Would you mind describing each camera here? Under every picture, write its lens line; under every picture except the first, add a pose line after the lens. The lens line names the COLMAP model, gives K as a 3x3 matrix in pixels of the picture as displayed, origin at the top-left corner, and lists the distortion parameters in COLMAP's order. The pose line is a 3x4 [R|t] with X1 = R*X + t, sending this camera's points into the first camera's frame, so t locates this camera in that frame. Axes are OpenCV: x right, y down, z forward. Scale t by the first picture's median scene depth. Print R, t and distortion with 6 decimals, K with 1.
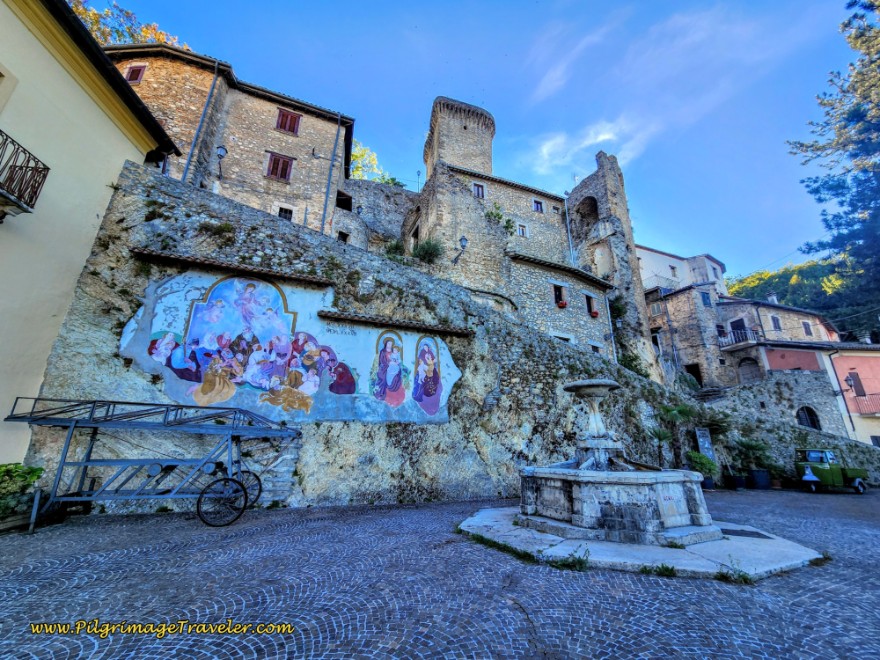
lens RADIAL K [[357.7, 0, 436.3], [0, 357.7, 332.3], [0, 0, 1]] dist [-0.001126, -0.000075]
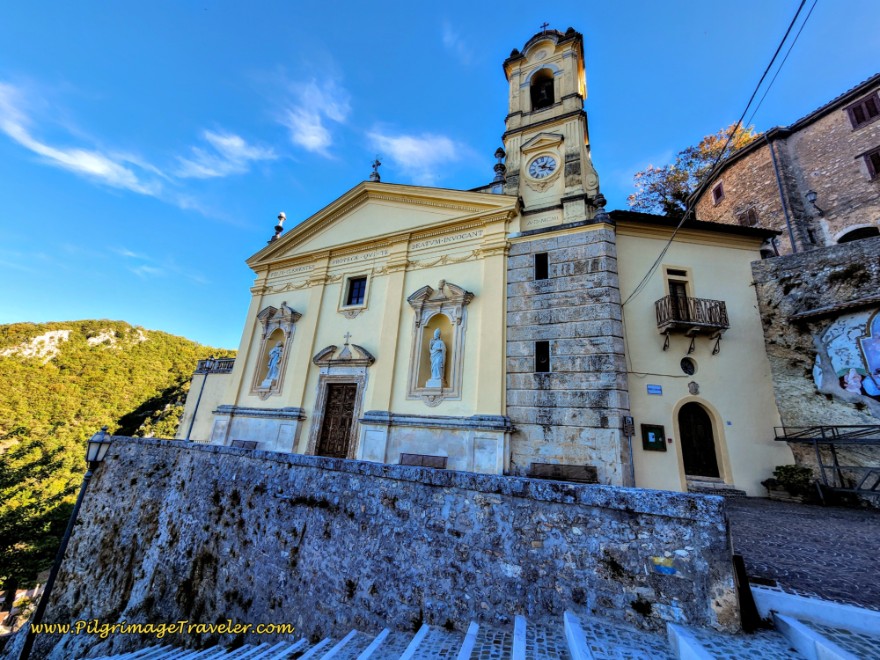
lens RADIAL K [[357.7, 0, 438.4], [0, 357.7, 334.7], [0, 0, 1]] dist [-0.001126, -0.000075]
pose [[0.021263, -0.308759, -0.950903, 0.460932], [0.244126, 0.923931, -0.294542, -0.093740], [0.969510, -0.225877, 0.095021, -0.507292]]
